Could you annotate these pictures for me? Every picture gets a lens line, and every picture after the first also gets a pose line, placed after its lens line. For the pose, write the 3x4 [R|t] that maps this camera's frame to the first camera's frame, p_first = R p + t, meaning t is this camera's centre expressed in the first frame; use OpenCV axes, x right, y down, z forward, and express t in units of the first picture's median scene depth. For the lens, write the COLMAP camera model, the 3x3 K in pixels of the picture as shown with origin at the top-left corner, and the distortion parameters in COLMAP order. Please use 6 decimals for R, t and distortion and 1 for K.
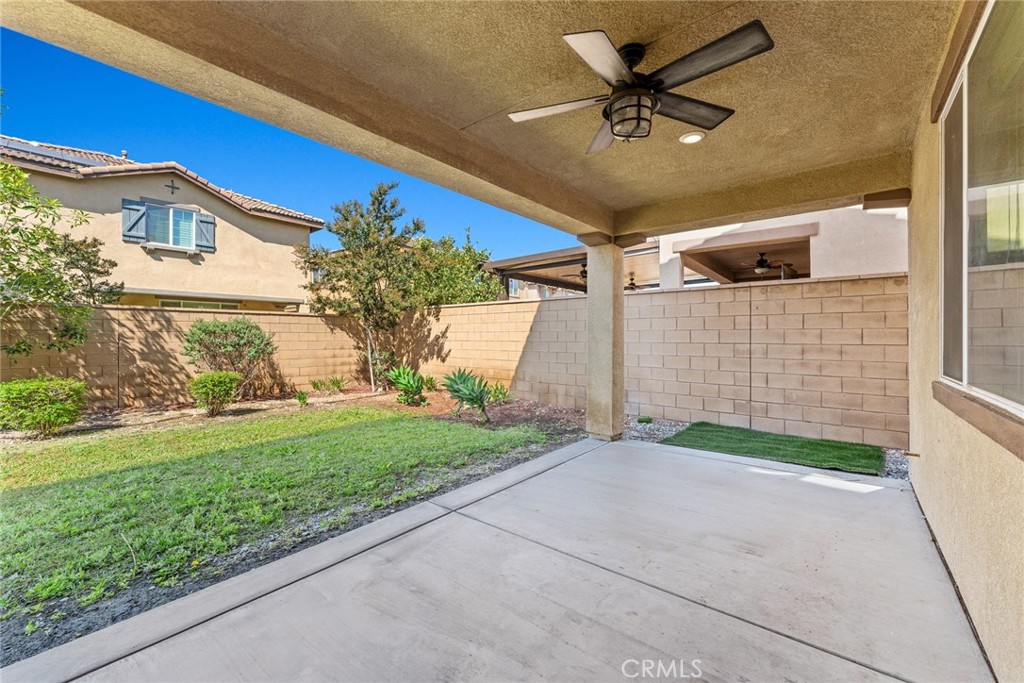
lens RADIAL K [[409.7, 0, 516.8], [0, 409.7, 334.4], [0, 0, 1]] dist [0.000351, 0.000247]
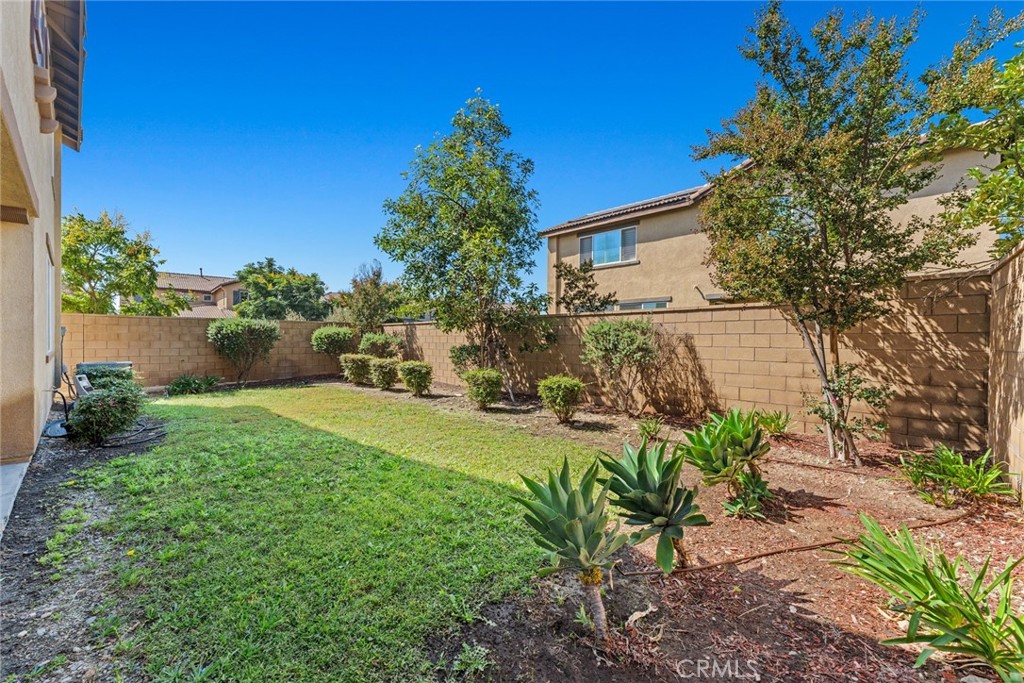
lens RADIAL K [[409.7, 0, 508.0], [0, 409.7, 342.6], [0, 0, 1]] dist [0.000351, 0.000247]
pose [[-0.078792, 0.004051, -0.996883, 0.193316], [0.001456, 0.999991, 0.003949, 0.006875], [0.996890, -0.001141, -0.078797, 0.849931]]
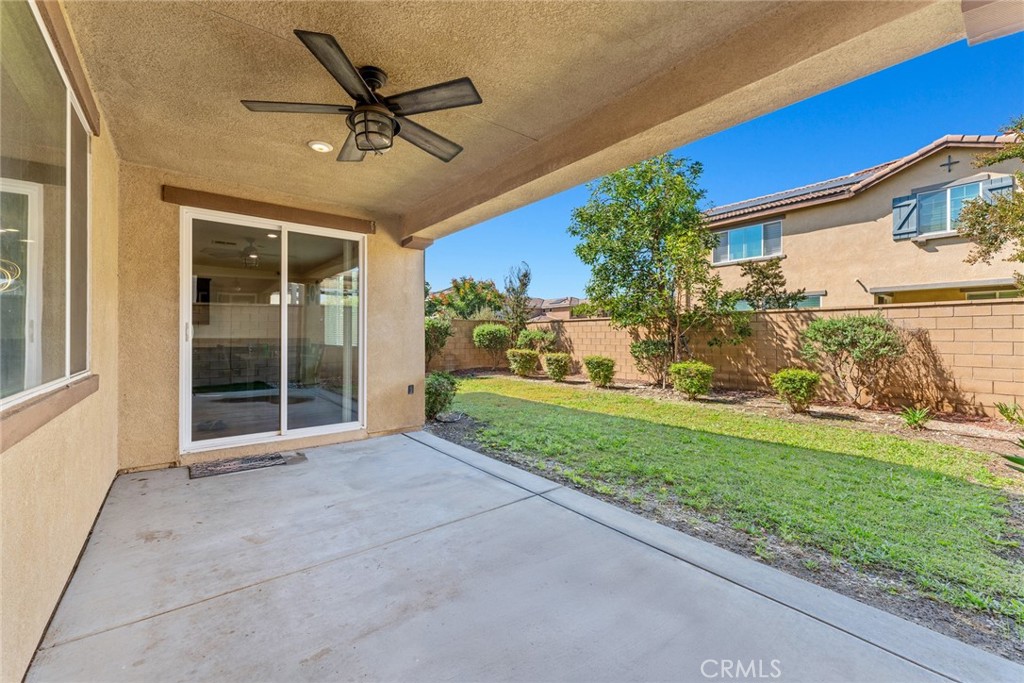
lens RADIAL K [[409.7, 0, 507.8], [0, 409.7, 337.5], [0, 0, 1]] dist [0.000351, 0.000247]
pose [[-0.217422, 0.003303, -0.976072, 0.371346], [0.006074, 0.999979, 0.002031, 0.004054], [0.976059, -0.005487, -0.217438, 0.465733]]
